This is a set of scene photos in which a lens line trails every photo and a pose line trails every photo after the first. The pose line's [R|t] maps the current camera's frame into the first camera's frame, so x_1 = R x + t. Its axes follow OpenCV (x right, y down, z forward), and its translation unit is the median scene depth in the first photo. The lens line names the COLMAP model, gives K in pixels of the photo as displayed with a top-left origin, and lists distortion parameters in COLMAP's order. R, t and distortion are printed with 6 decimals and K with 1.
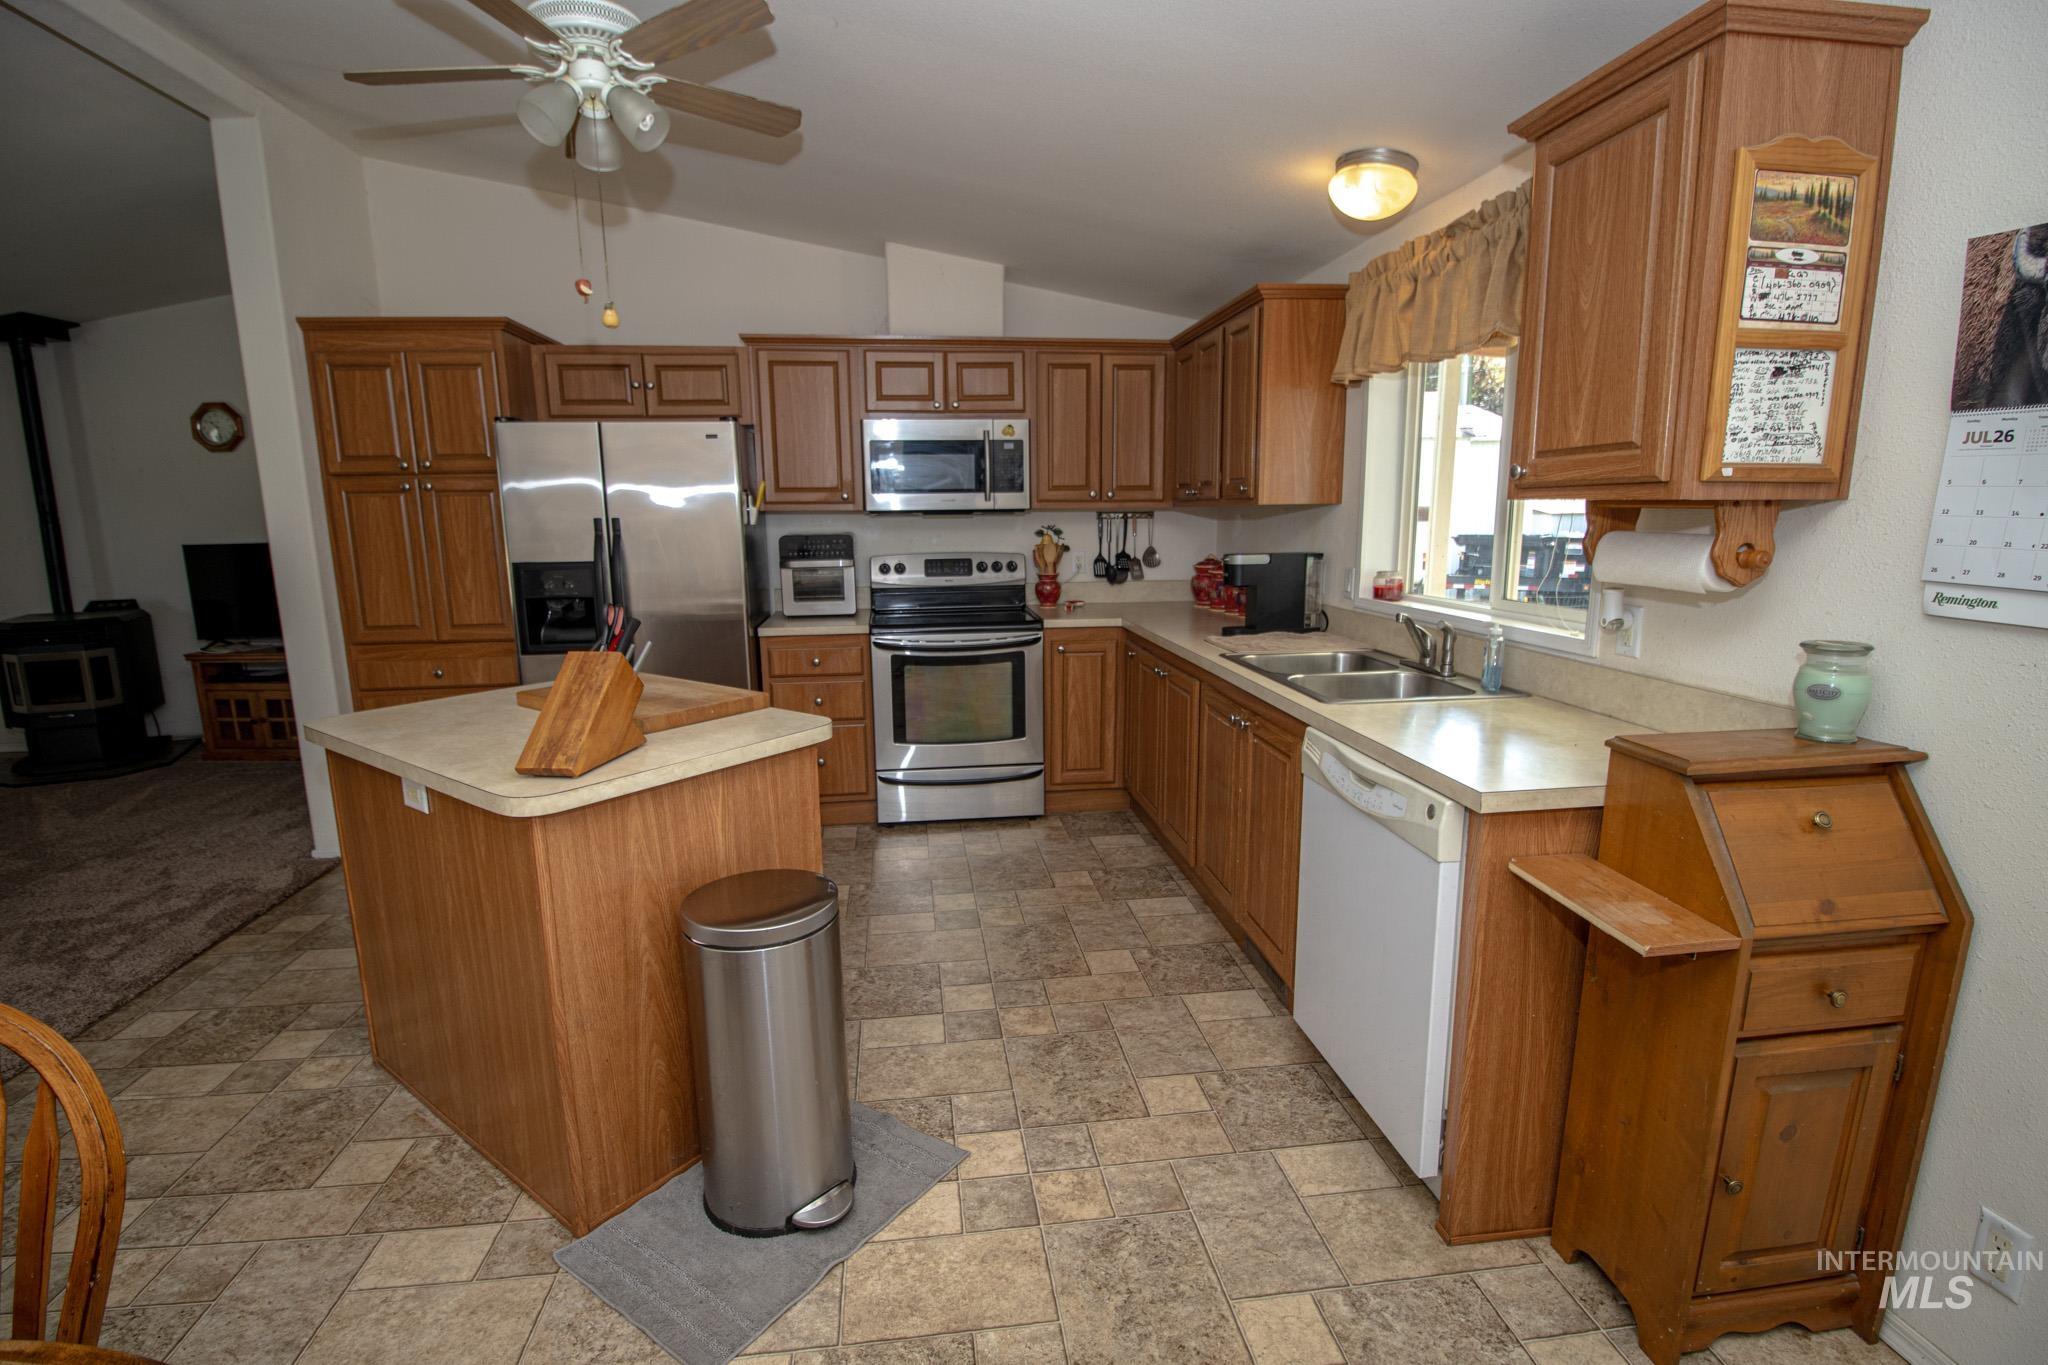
lens RADIAL K [[947.6, 0, 1016.3], [0, 947.6, 686.7], [0, 0, 1]] dist [-0.002716, -0.011813]
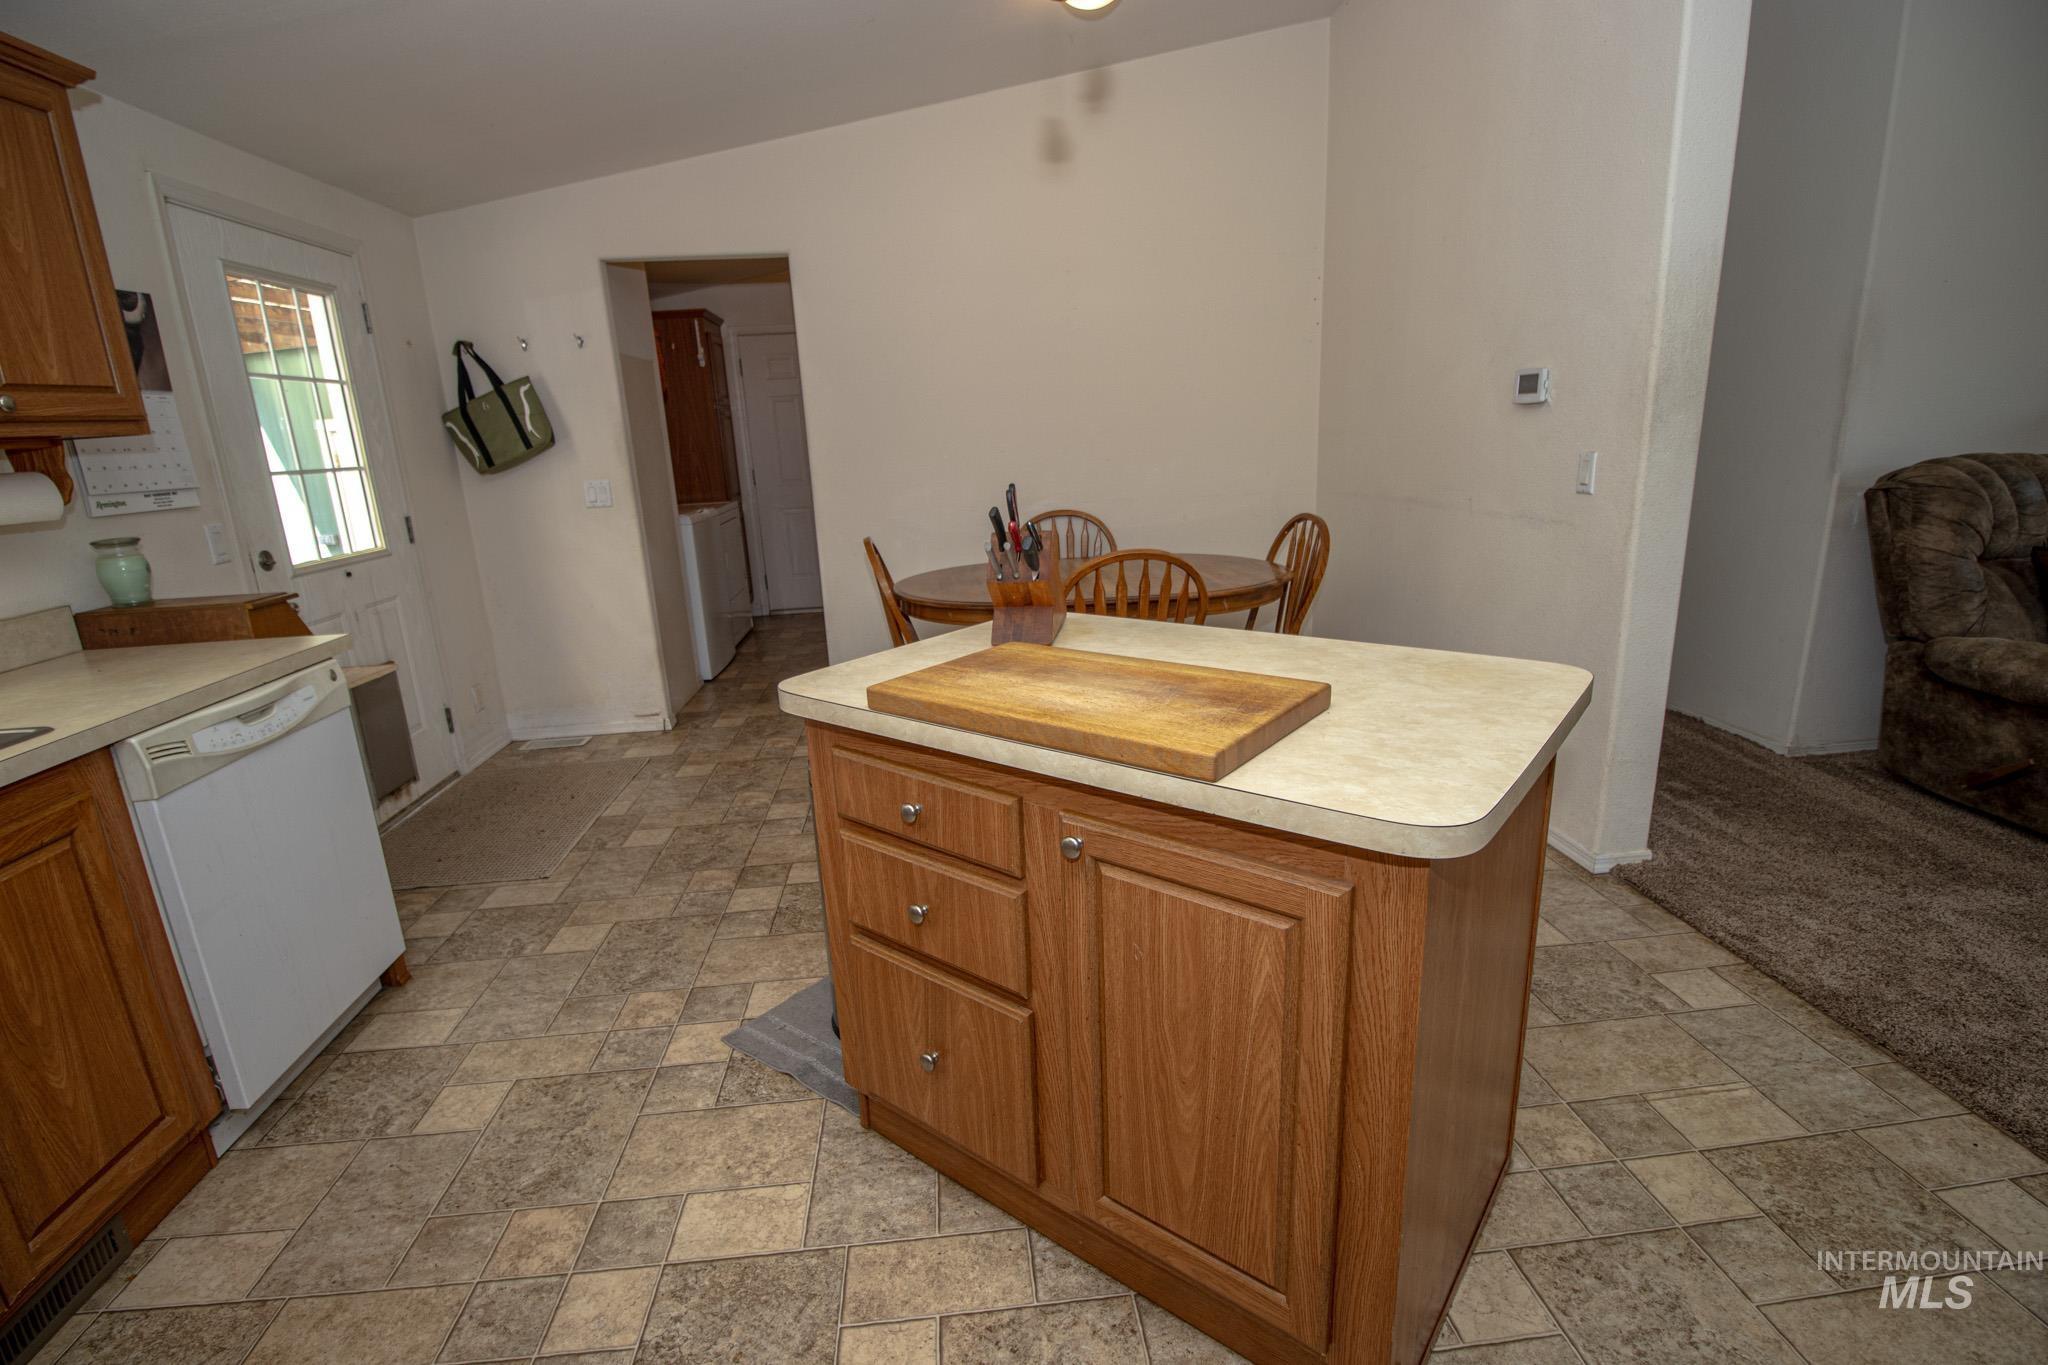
lens RADIAL K [[947.6, 0, 1006.8], [0, 947.6, 692.4], [0, 0, 1]] dist [-0.002716, -0.011813]
pose [[-0.997247, 0.047865, 0.056635, -0.335985], [0.068129, 0.892954, 0.444963, -0.220237], [-0.029274, 0.447597, -0.893756, 1.344098]]
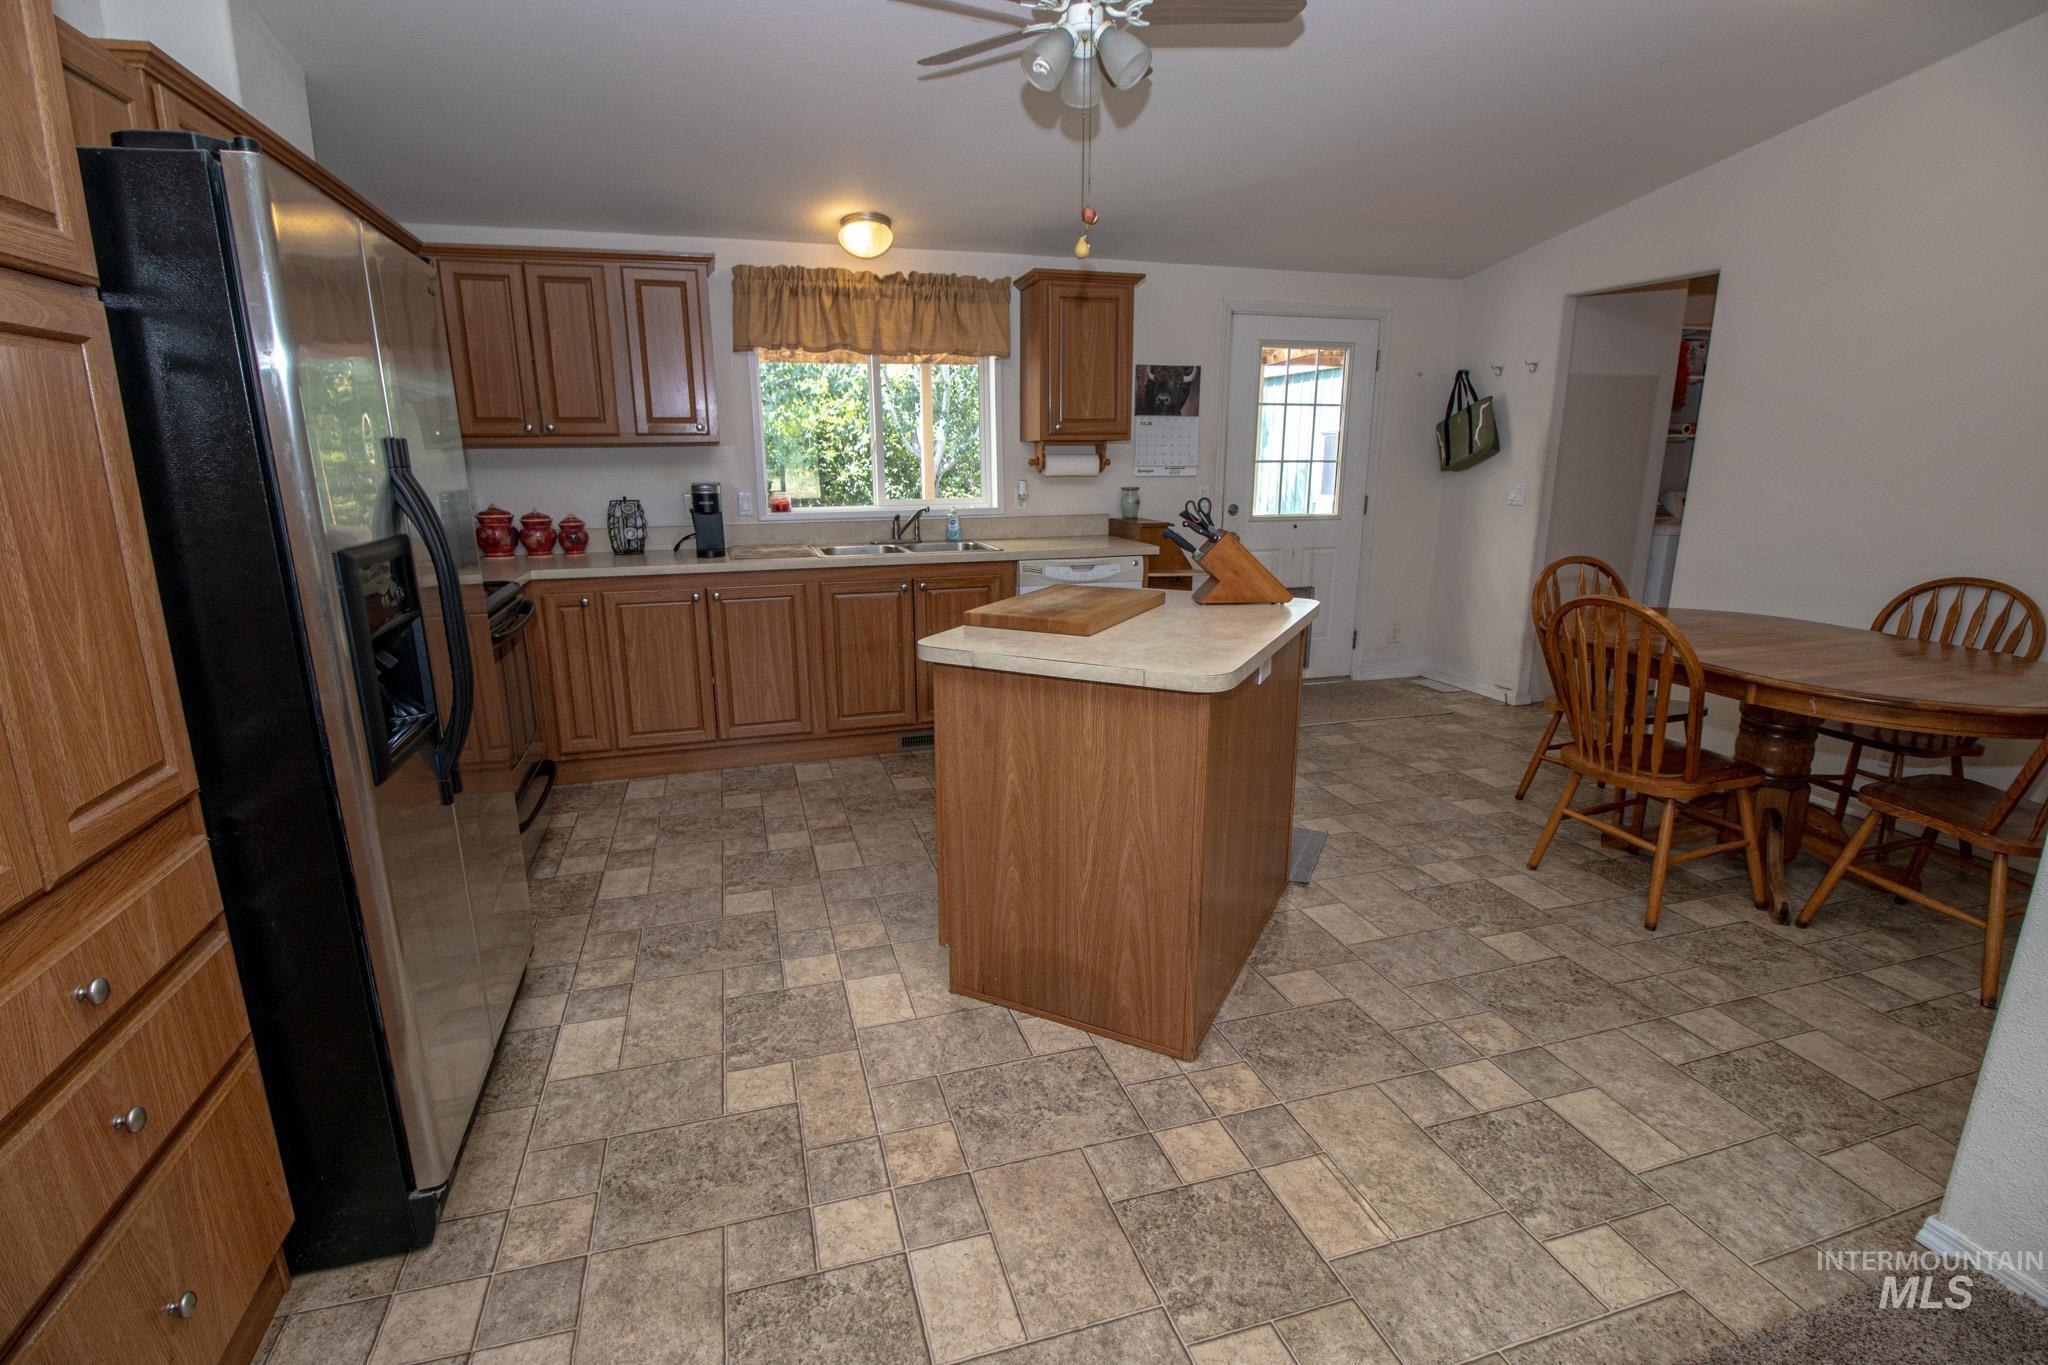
lens RADIAL K [[947.6, 0, 1010.3], [0, 947.6, 681.9], [0, 0, 1]] dist [-0.002716, -0.011813]
pose [[-0.164259, -0.219391, 0.961710, -1.288336], [0.191461, 0.949320, 0.249266, -0.167453], [-0.967658, 0.225074, -0.113930, 1.075477]]
